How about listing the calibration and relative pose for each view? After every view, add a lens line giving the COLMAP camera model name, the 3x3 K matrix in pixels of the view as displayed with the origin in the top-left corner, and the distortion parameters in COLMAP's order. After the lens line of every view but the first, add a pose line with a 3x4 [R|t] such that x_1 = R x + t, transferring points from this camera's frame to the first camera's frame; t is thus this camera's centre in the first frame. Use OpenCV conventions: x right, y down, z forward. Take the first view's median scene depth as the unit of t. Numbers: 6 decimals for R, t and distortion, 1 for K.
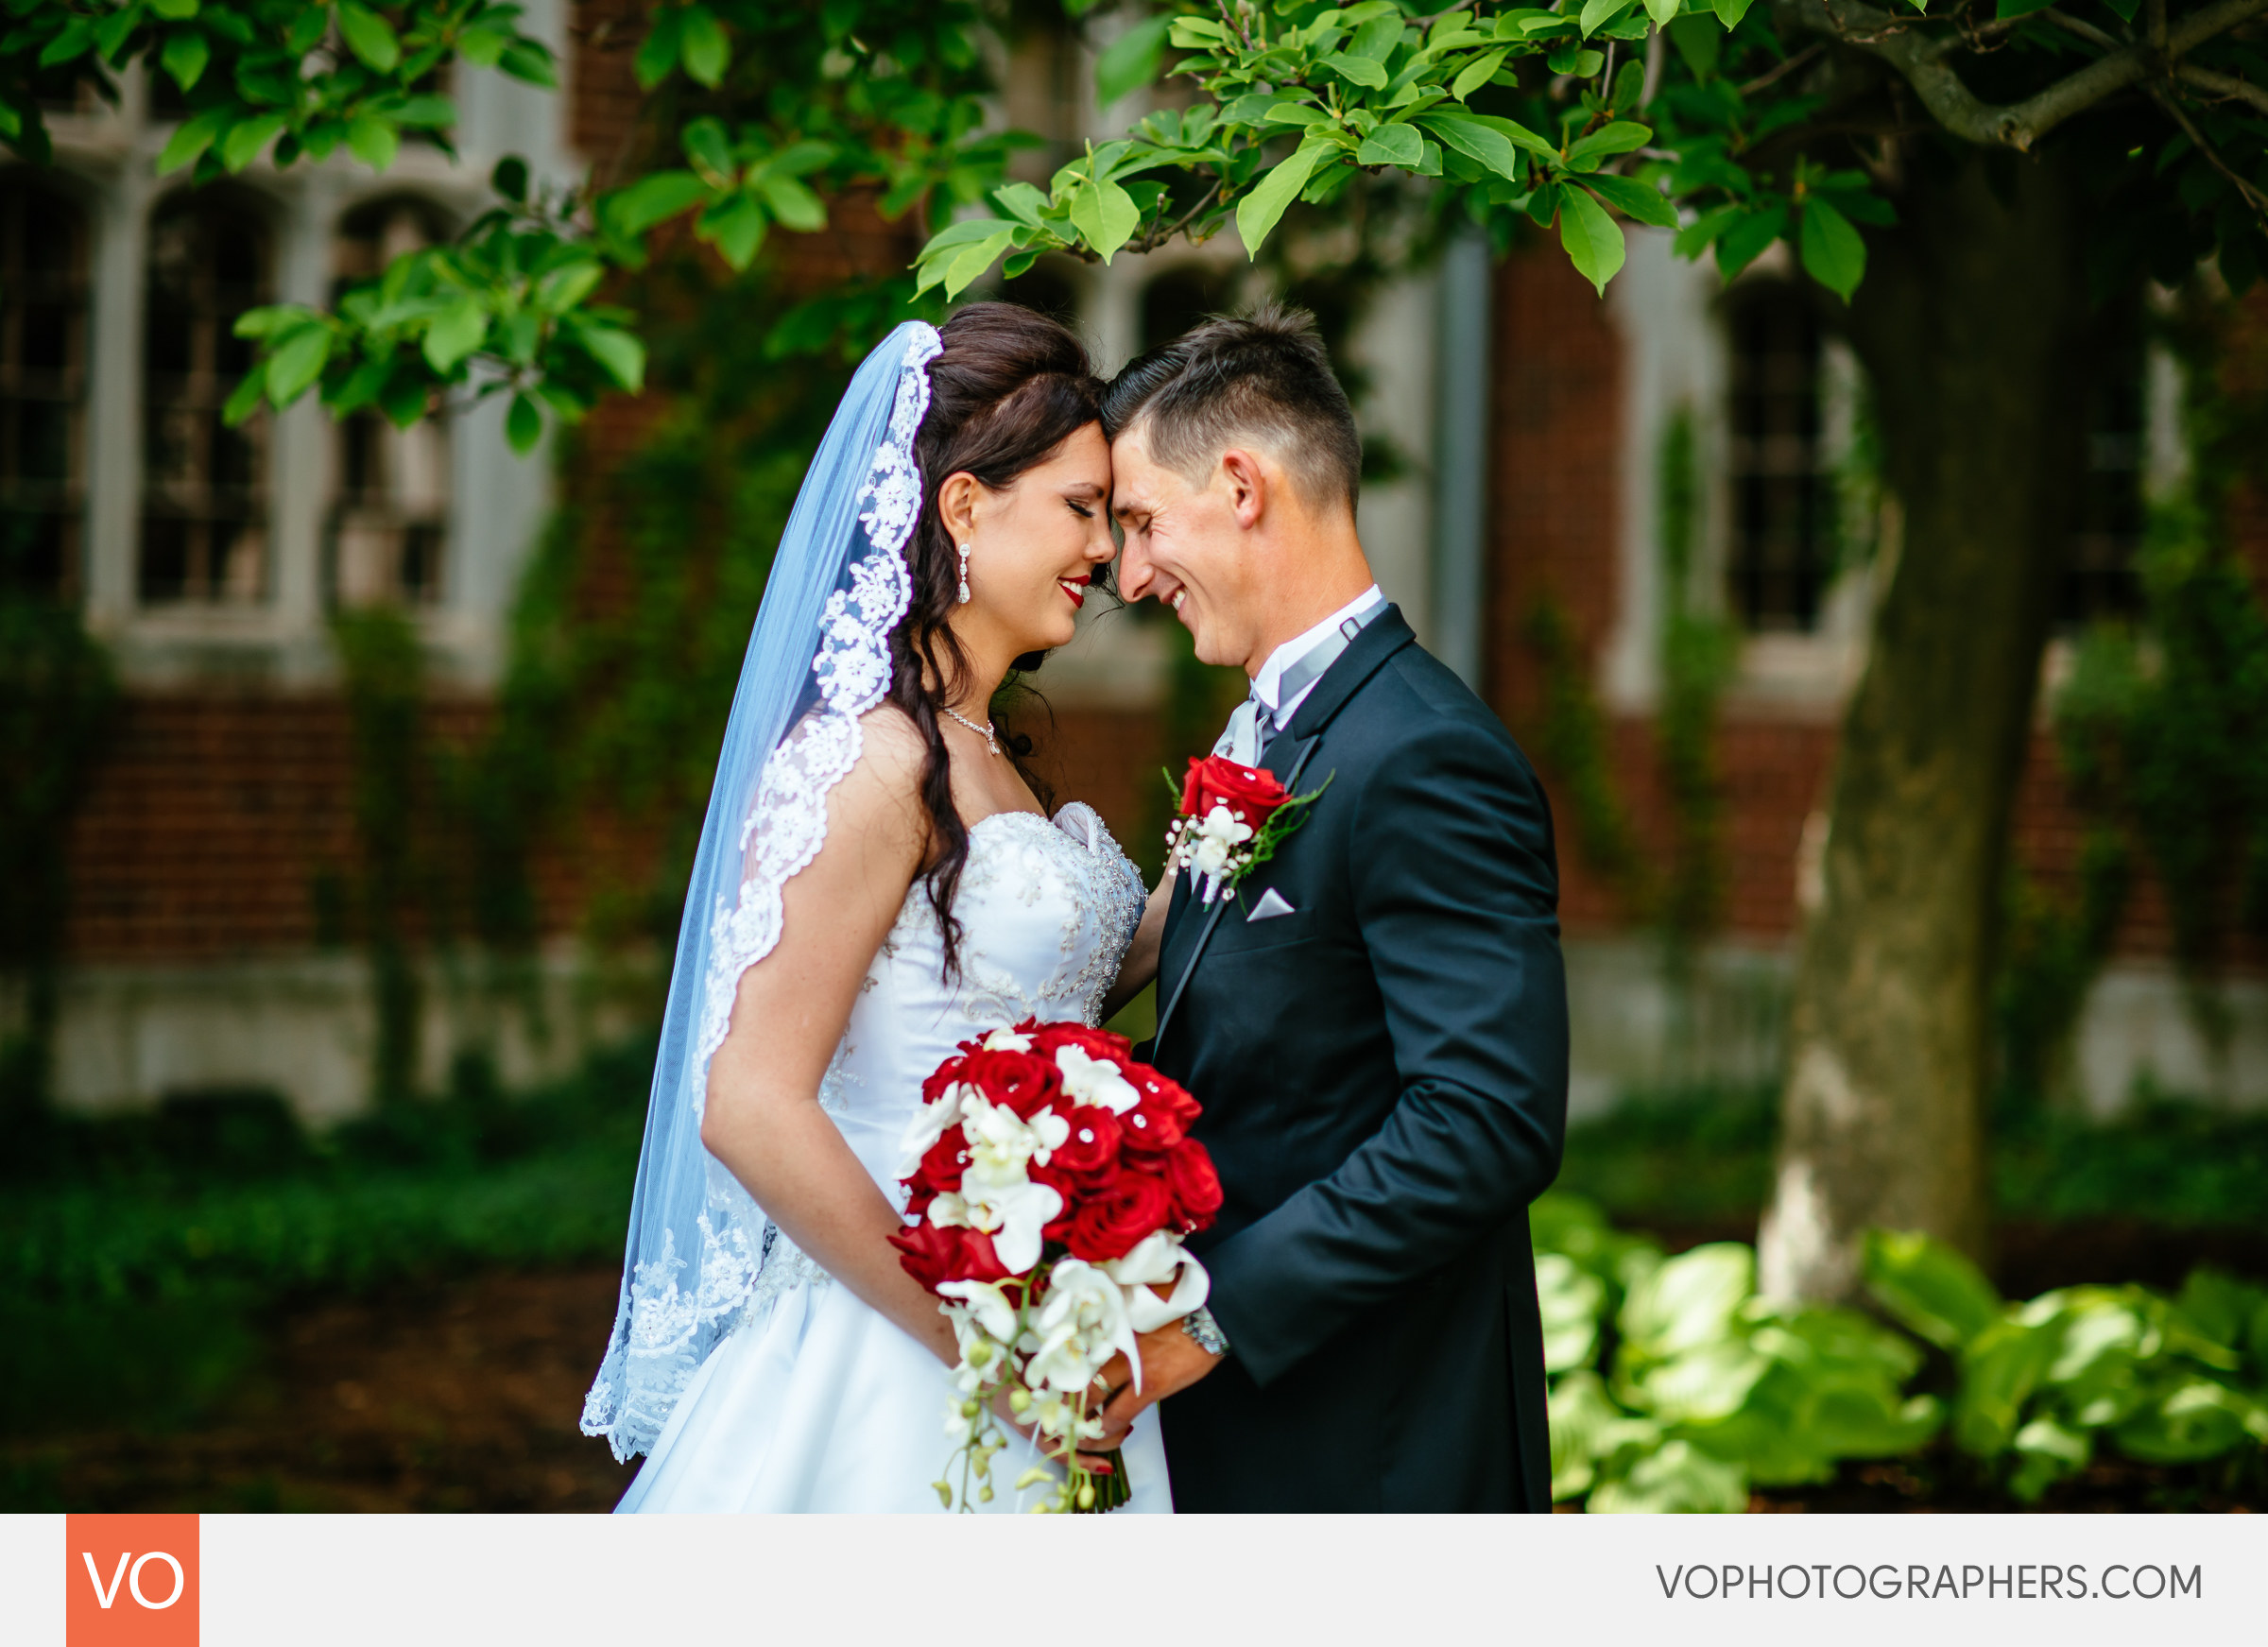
lens RADIAL K [[7436.3, 0, 1133.7], [0, 7436.3, 820.6], [0, 0, 1]] dist [0.048276, 0.000000]
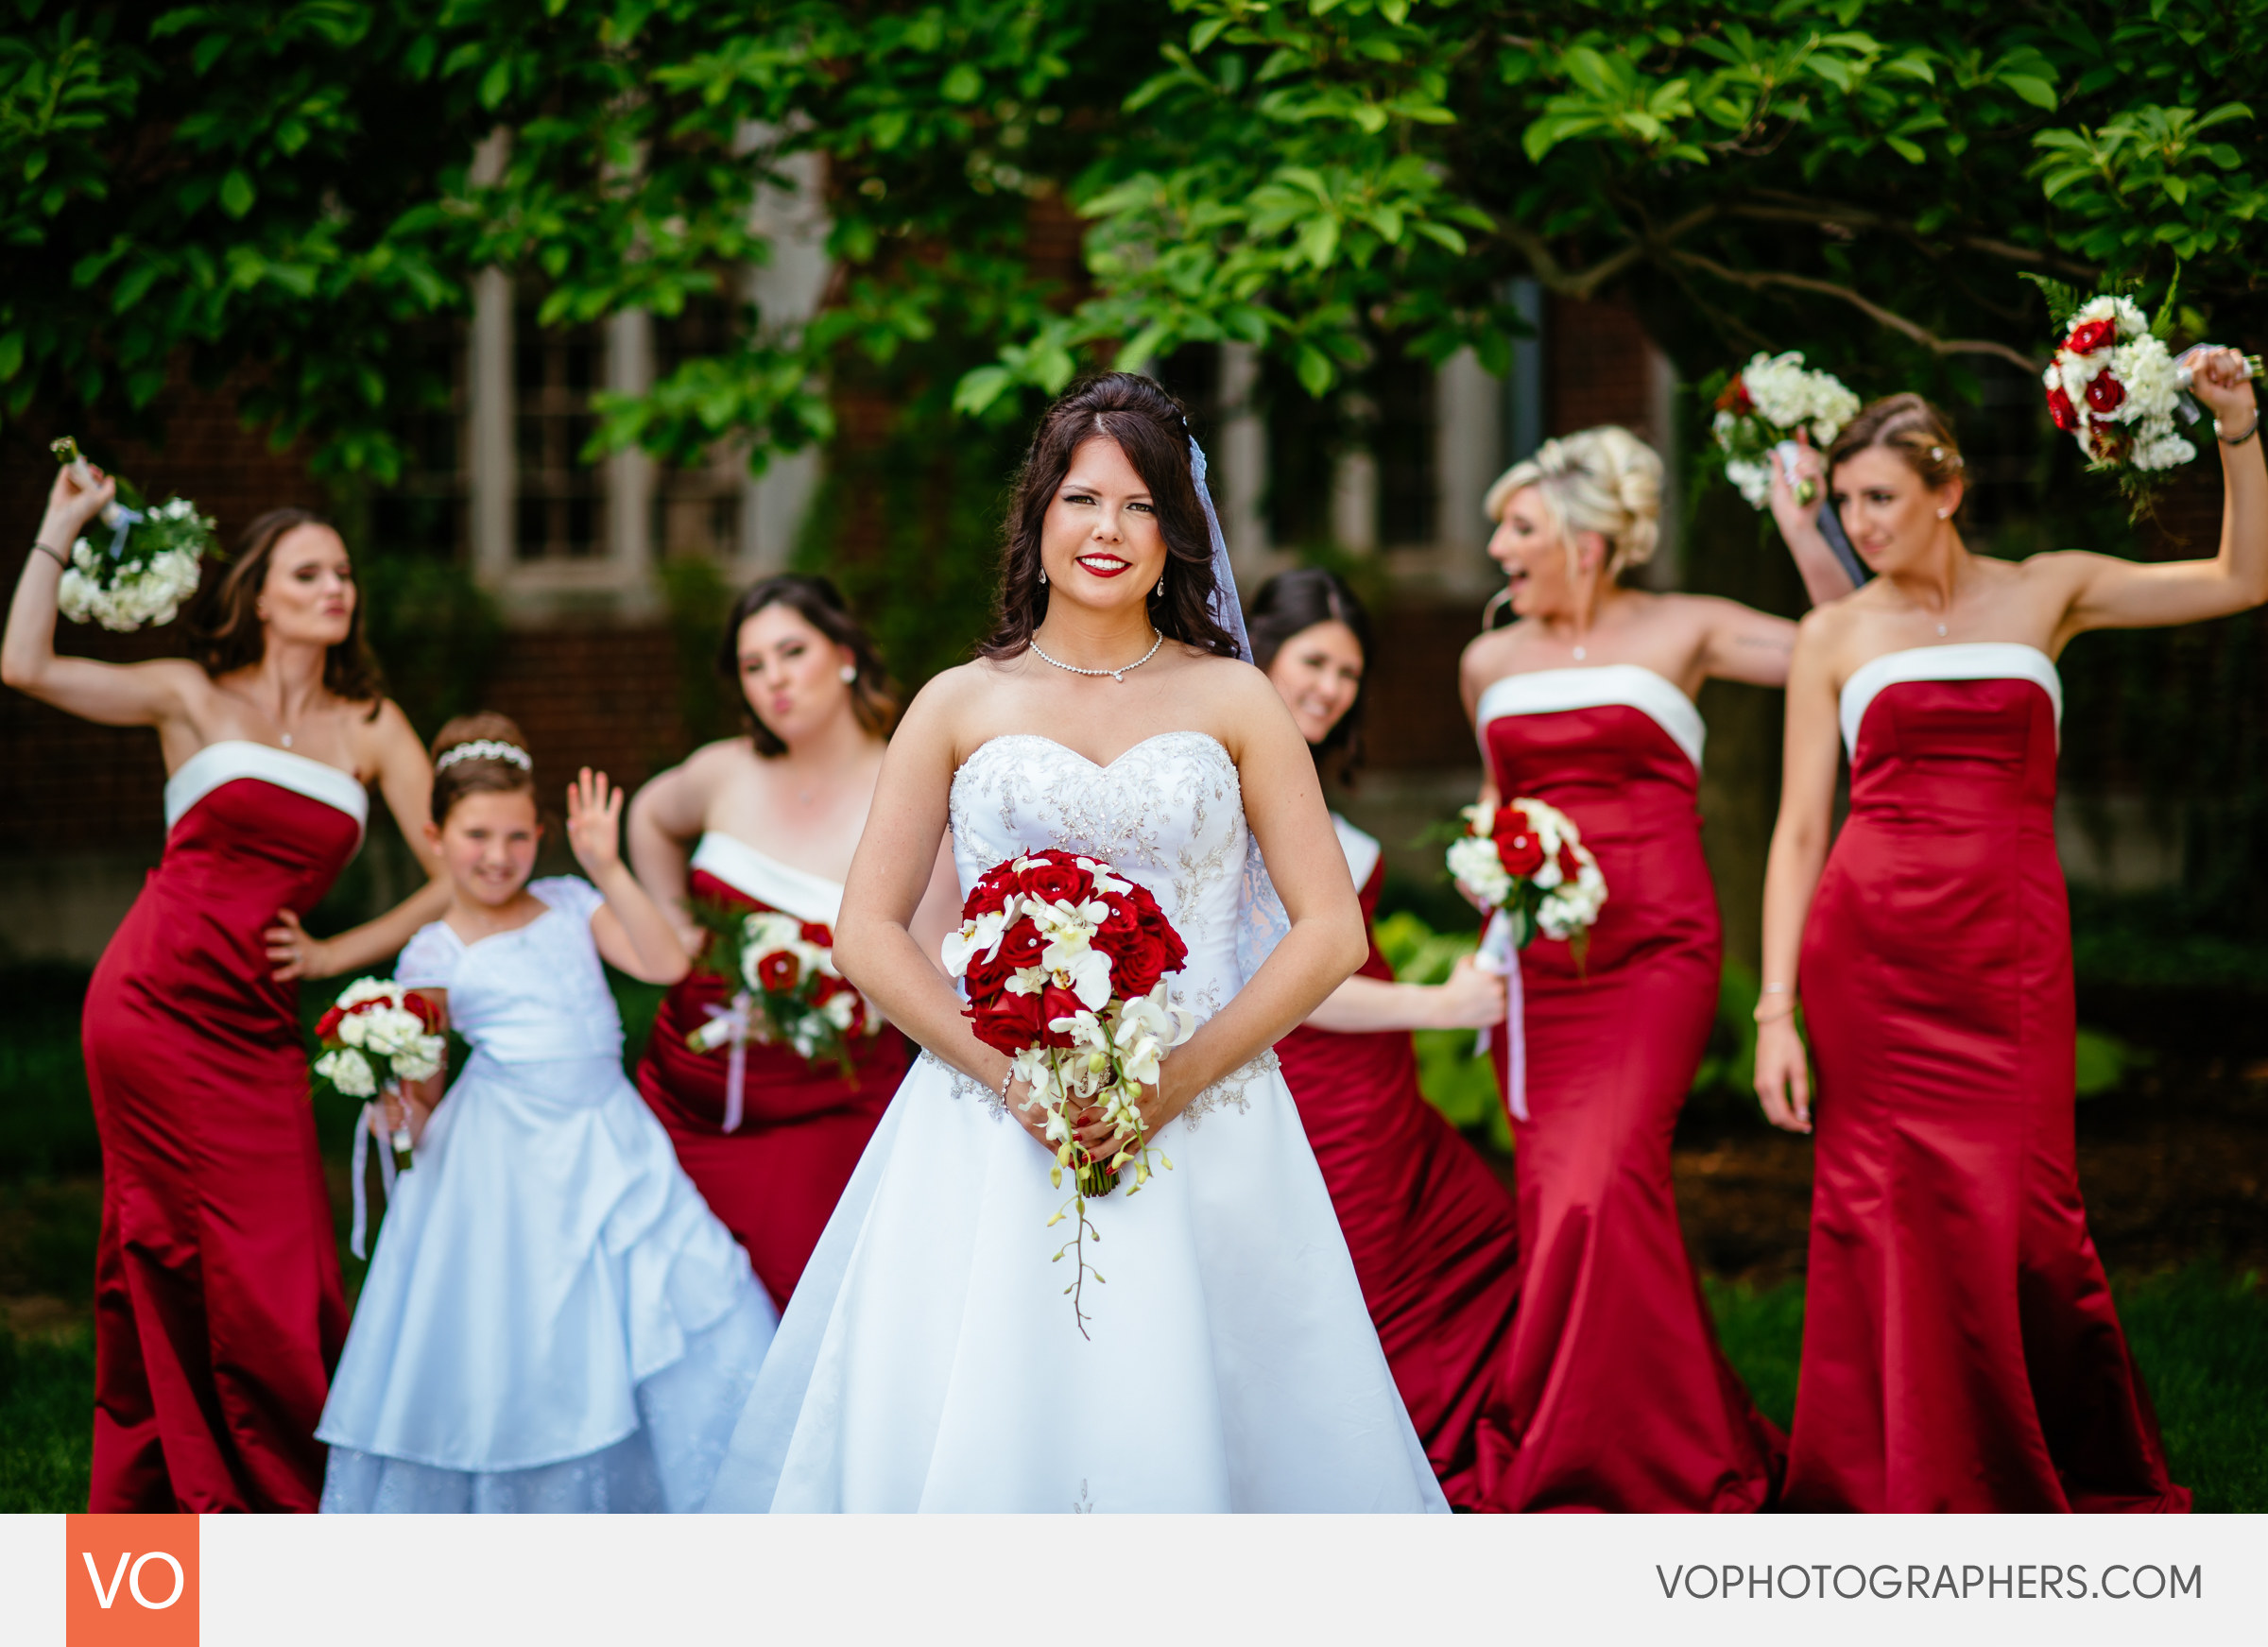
lens RADIAL K [[7436.3, 0, 1141.1], [0, 7436.3, 819.9], [0, 0, 1]] dist [0.048276, 0.000000]
pose [[0.998516, -0.030104, -0.045373, 0.076770], [0.030725, 0.999443, 0.013054, 0.006979], [0.044954, -0.014428, 0.998885, -0.668065]]
